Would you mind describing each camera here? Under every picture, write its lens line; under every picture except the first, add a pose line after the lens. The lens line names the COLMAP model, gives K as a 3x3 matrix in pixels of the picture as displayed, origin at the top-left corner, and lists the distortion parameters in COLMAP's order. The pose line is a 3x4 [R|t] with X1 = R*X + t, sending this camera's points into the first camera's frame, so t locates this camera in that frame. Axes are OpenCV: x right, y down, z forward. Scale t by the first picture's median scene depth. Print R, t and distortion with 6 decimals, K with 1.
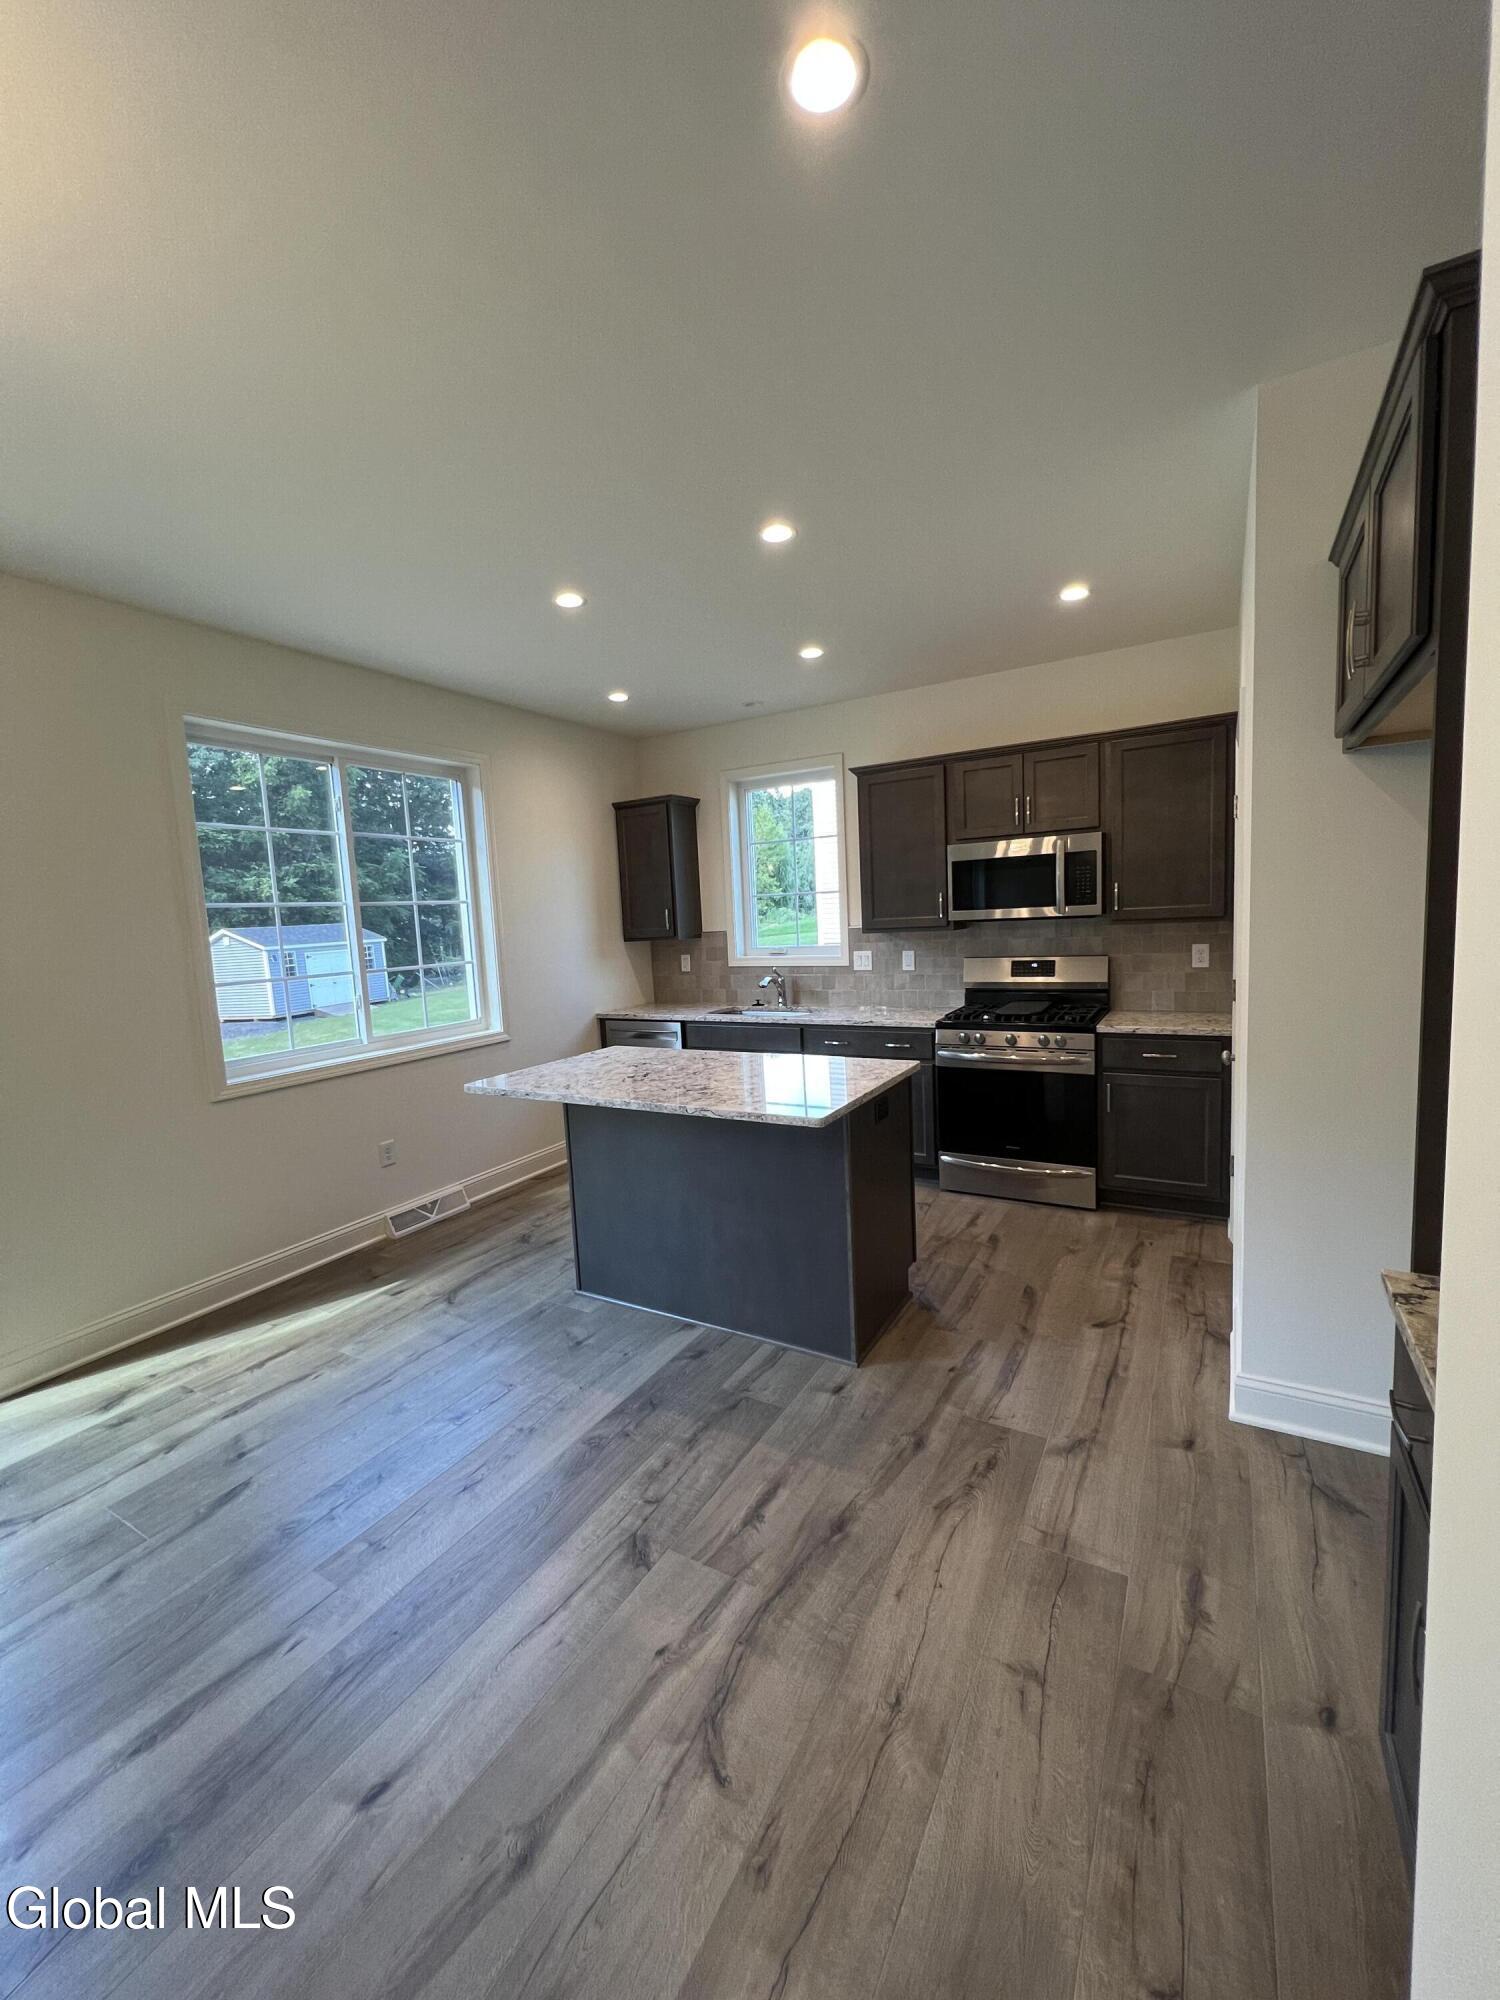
lens RADIAL K [[789.2, 0, 750.0], [0, 789.2, 1000.0], [0, 0, 1]] dist [0.001869, 0.000191]
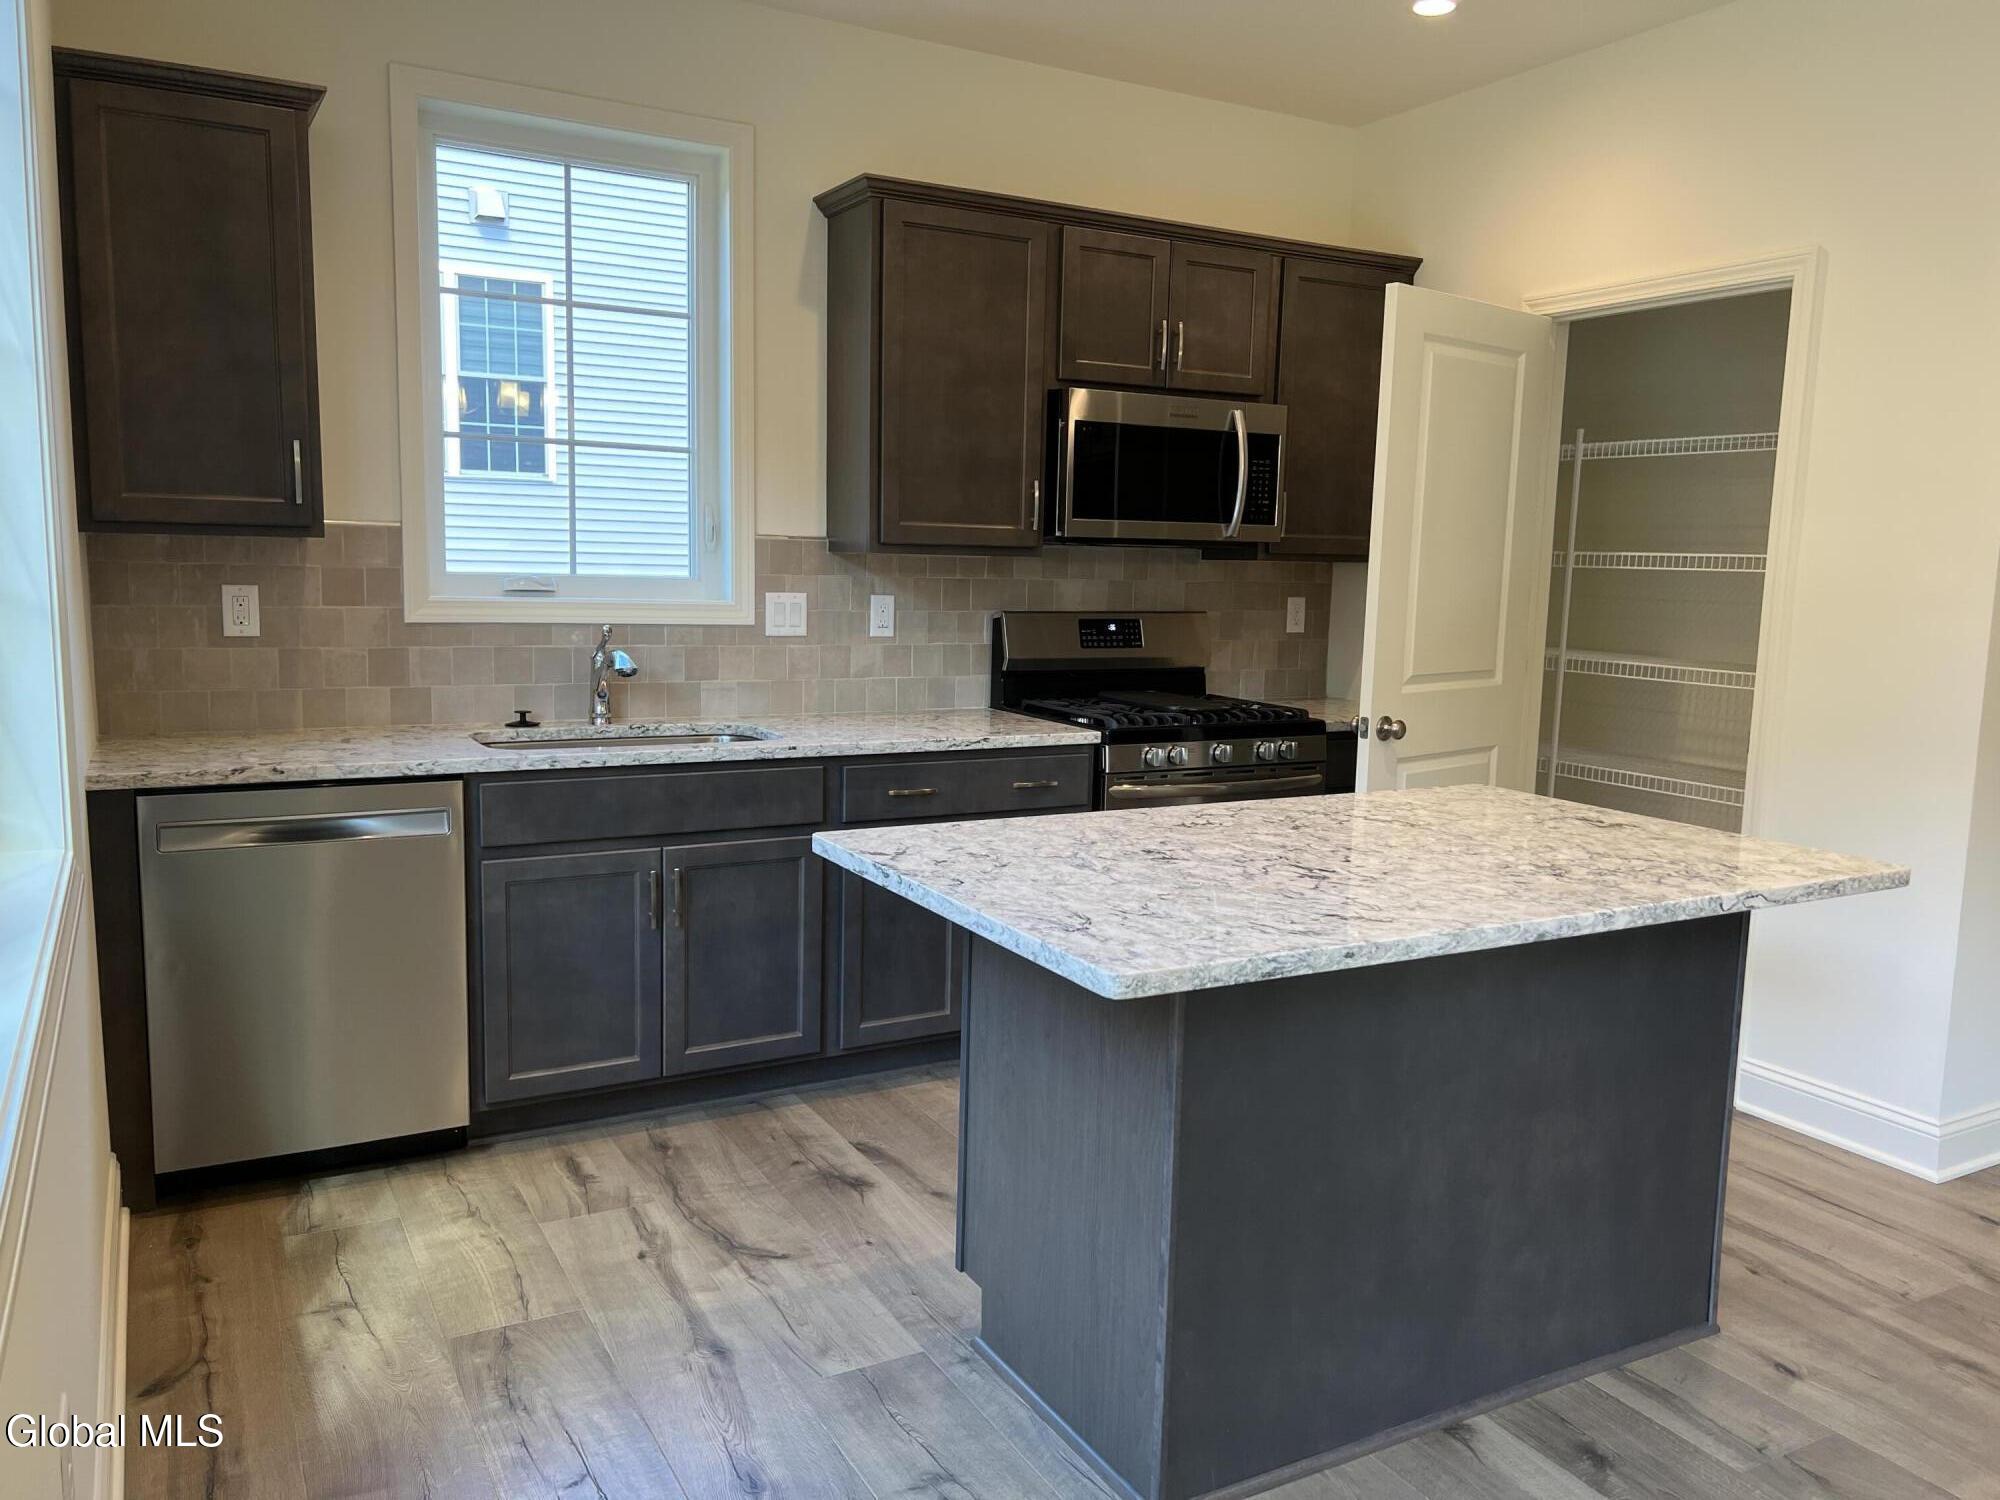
lens RADIAL K [[1498.5, 0, 995.9], [0, 1498.5, 770.2], [0, 0, 1]] dist [0.070654, -0.065318]
pose [[0.509059, -0.065779, 0.858215, -0.560586], [0.038678, 0.997817, 0.053537, -0.002962], [-0.859862, 0.005941, 0.510491, 0.489736]]
